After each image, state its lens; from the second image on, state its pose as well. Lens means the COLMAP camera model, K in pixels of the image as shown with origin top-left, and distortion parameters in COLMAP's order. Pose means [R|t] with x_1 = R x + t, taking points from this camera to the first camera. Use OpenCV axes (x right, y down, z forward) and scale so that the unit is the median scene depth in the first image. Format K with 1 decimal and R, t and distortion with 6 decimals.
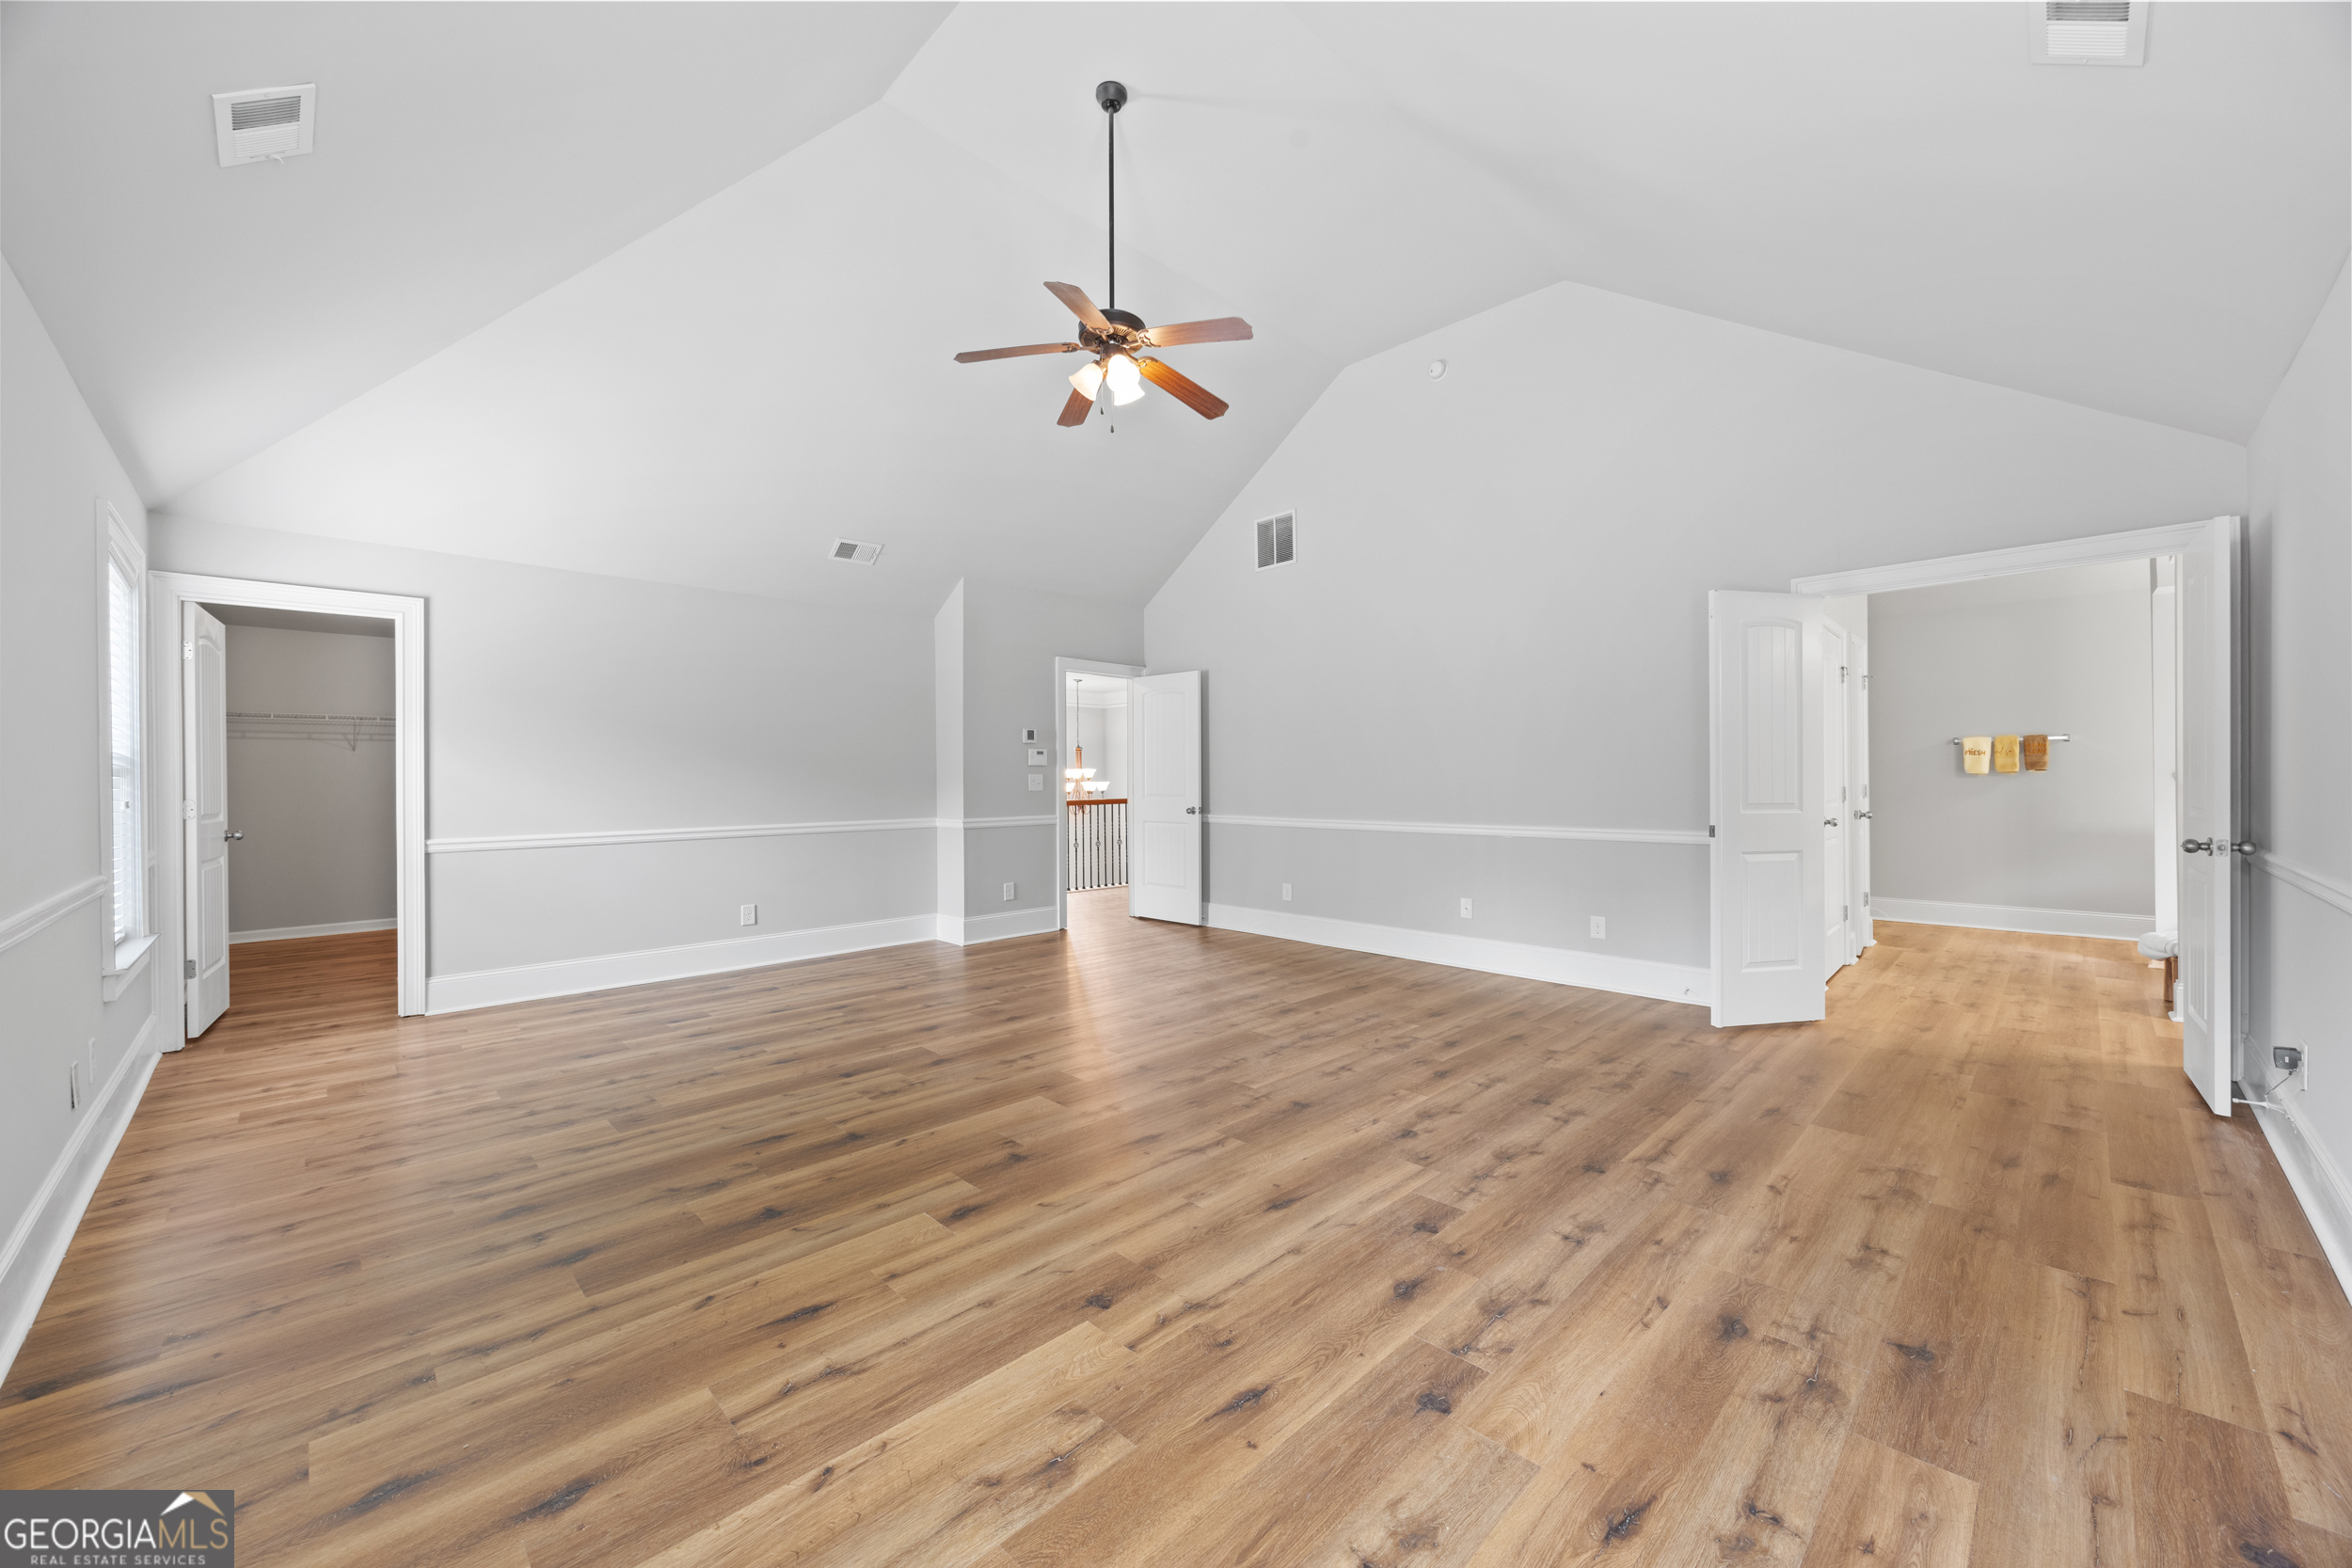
lens RADIAL K [[890.2, 0, 1182.8], [0, 890.2, 778.5], [0, 0, 1]] dist [0.001371, 0.000203]
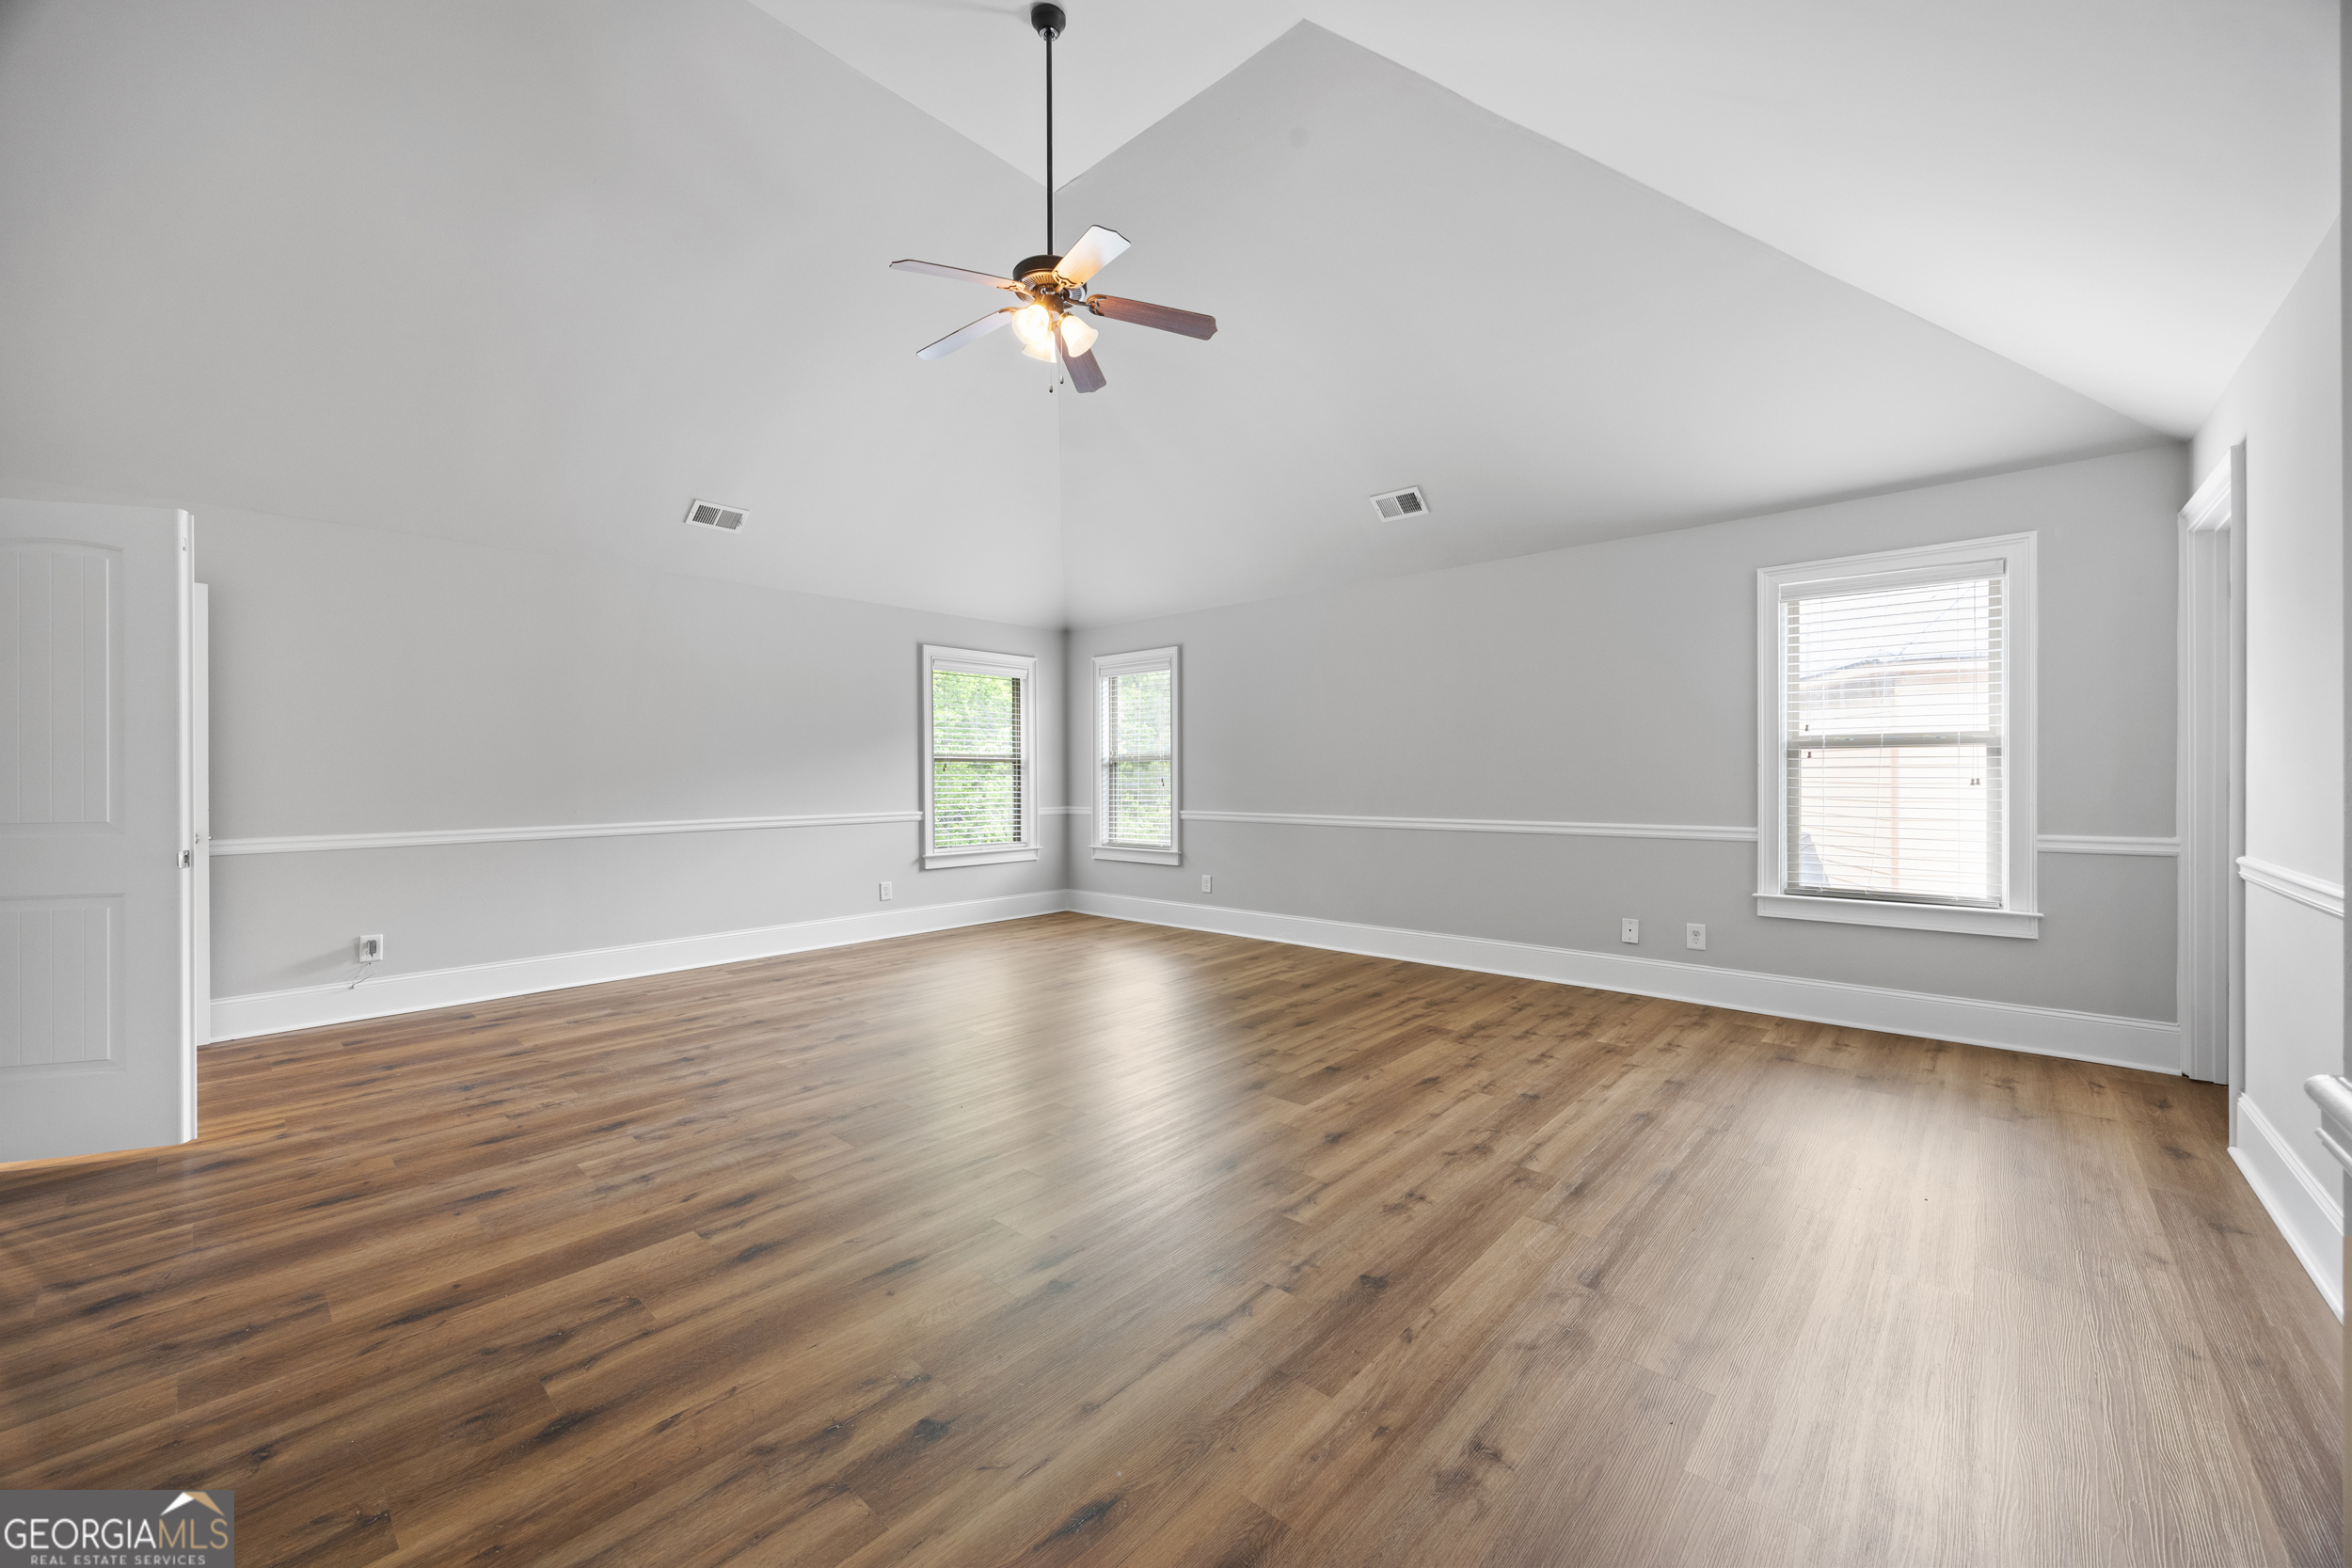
lens RADIAL K [[890.2, 0, 1182.8], [0, 890.2, 778.5], [0, 0, 1]] dist [0.001371, 0.000203]
pose [[-0.998284, 0.016673, -0.056130, -0.163338], [0.016635, 0.999861, 0.001142, 0.009410], [0.056141, 0.000206, -0.998423, 1.994856]]
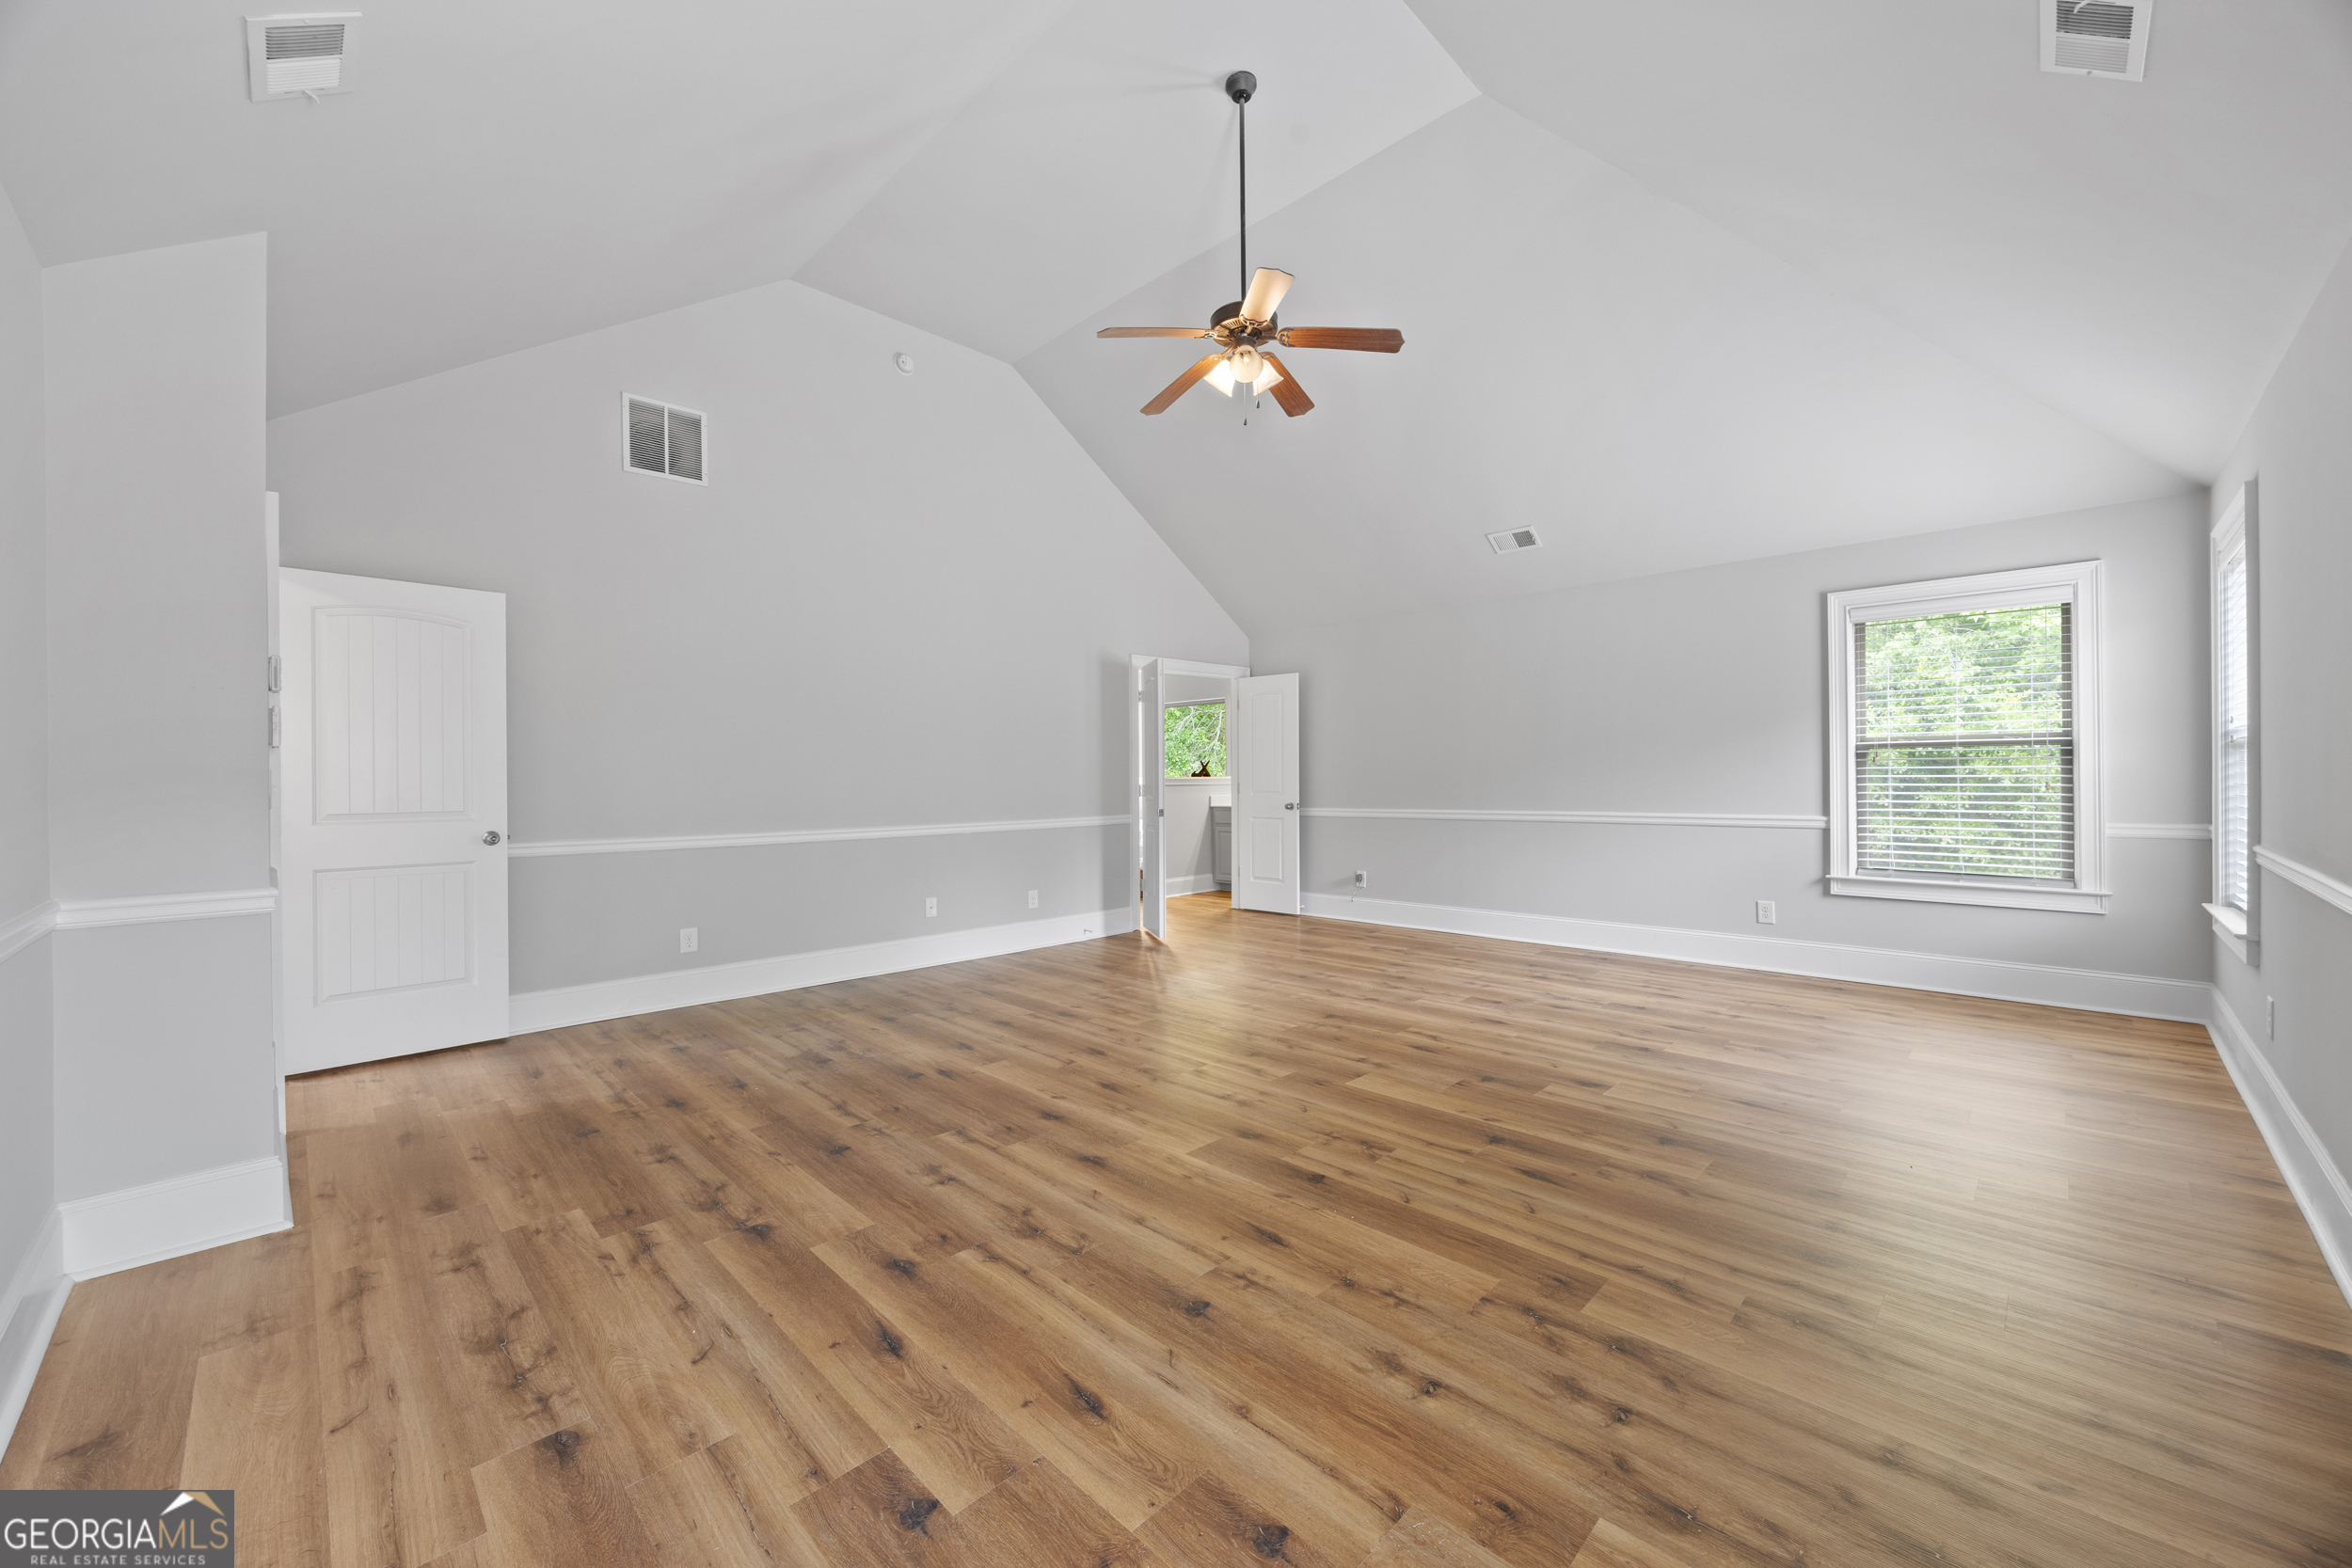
lens RADIAL K [[890.2, 0, 1182.8], [0, 890.2, 778.5], [0, 0, 1]] dist [0.001371, 0.000203]
pose [[-0.011218, 0.008996, 0.999897, -1.114806], [0.009575, 0.999915, -0.008889, 0.013793], [-0.999891, 0.009474, -0.011303, 1.127518]]
